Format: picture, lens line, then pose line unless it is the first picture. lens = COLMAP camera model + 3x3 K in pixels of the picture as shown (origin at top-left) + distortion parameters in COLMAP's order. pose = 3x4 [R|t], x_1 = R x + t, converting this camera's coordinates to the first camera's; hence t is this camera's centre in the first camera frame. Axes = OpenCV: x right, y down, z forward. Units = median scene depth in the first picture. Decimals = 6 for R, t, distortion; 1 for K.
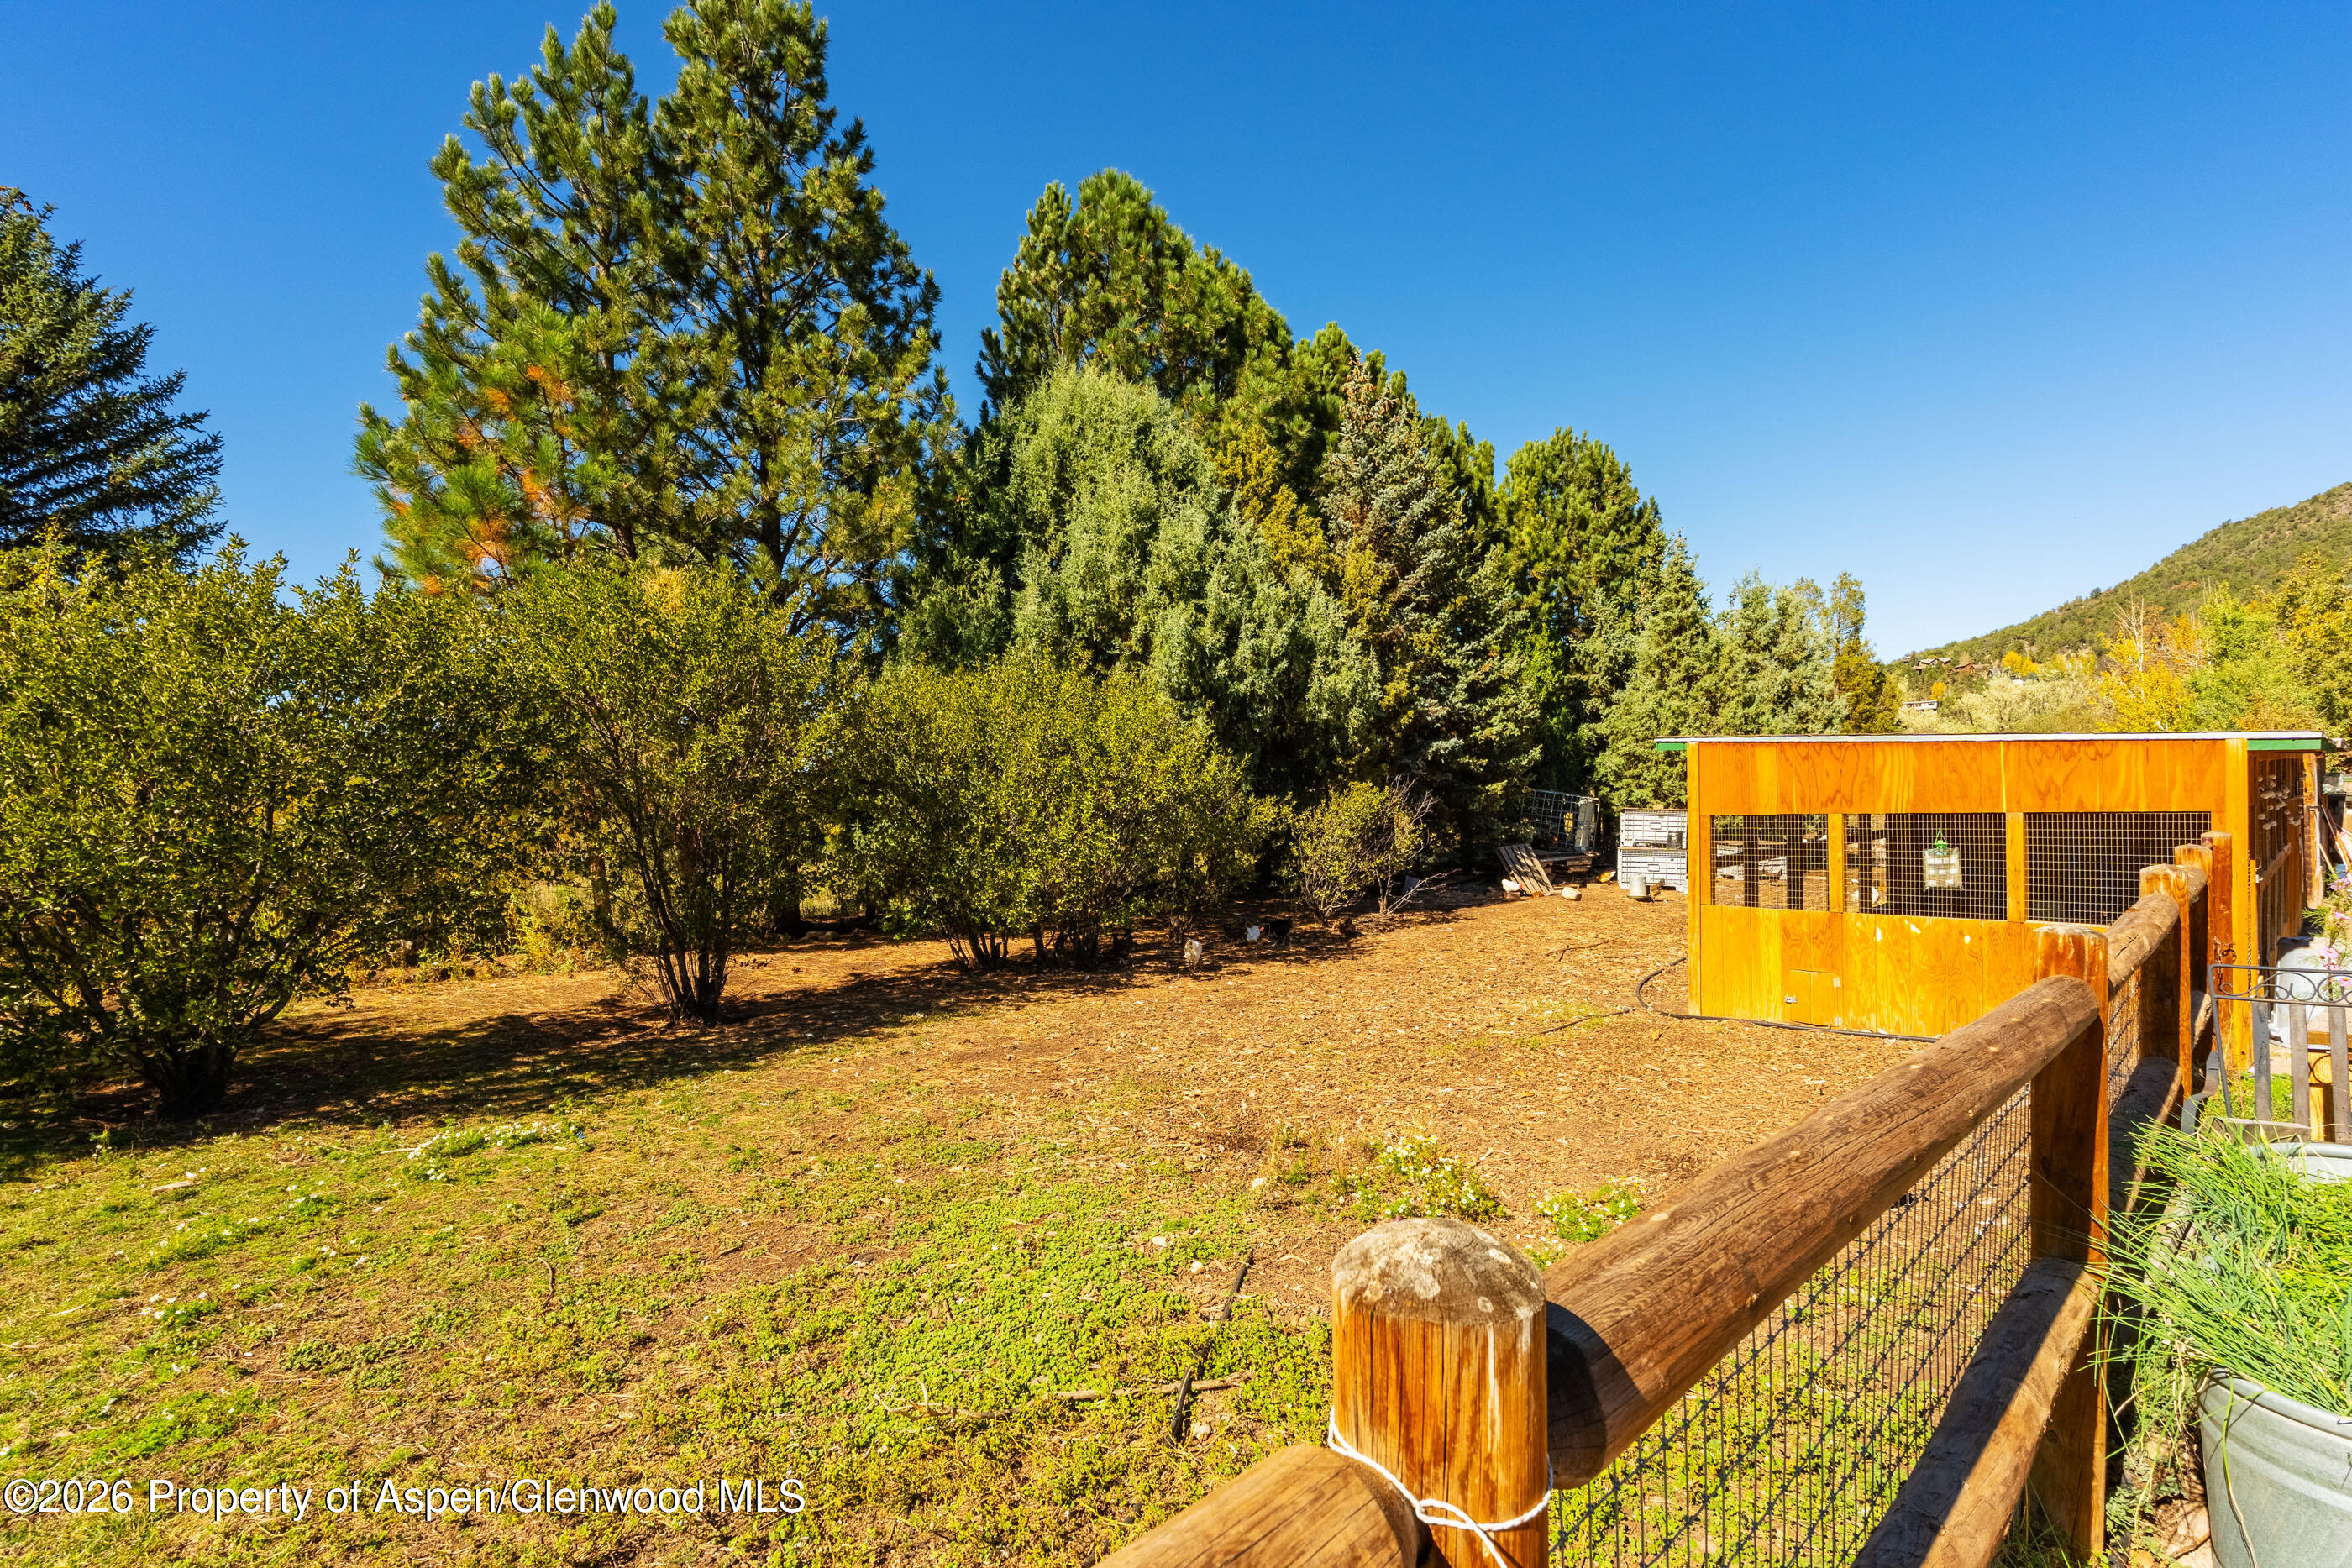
lens RADIAL K [[1024.9, 0, 1168.3], [0, 1024.9, 771.6], [0, 0, 1]] dist [-0.000833, -0.000185]
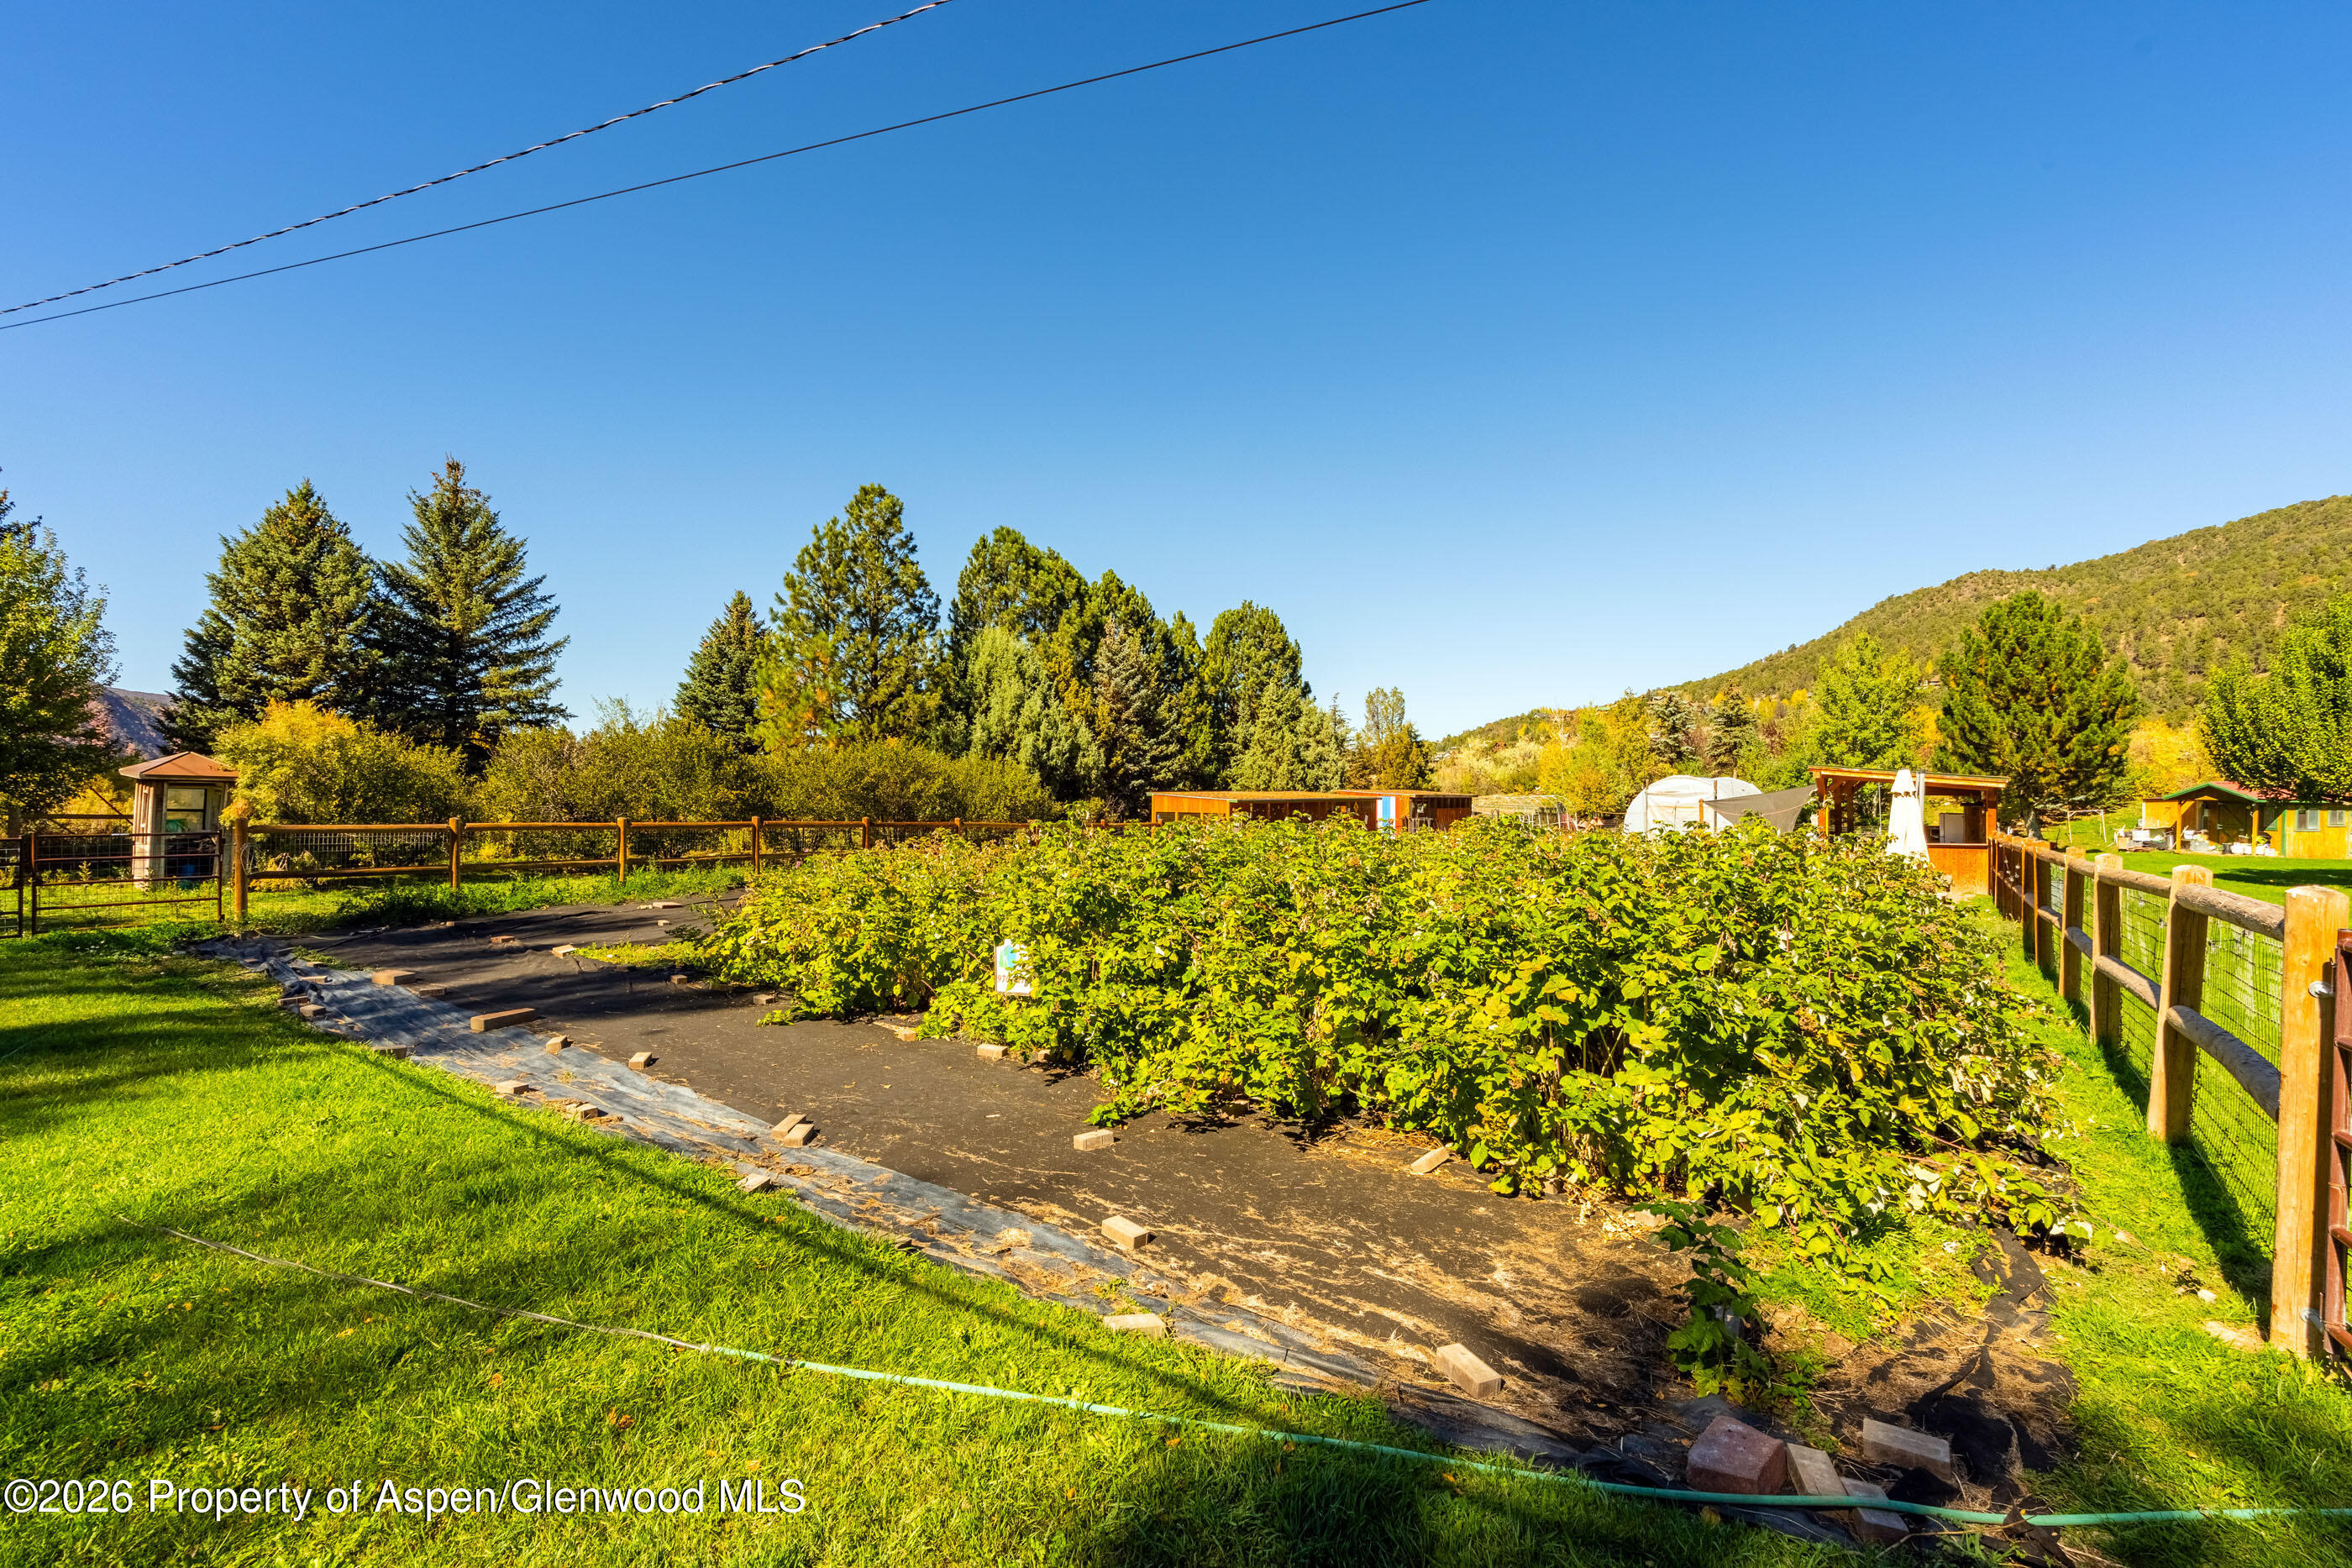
lens RADIAL K [[1024.9, 0, 1168.3], [0, 1024.9, 771.6], [0, 0, 1]] dist [-0.000833, -0.000185]
pose [[0.987517, 0.038074, 0.152843, -0.039280], [-0.039059, 0.999231, 0.003447, -0.074318], [-0.152595, -0.009374, 0.988244, -1.700806]]
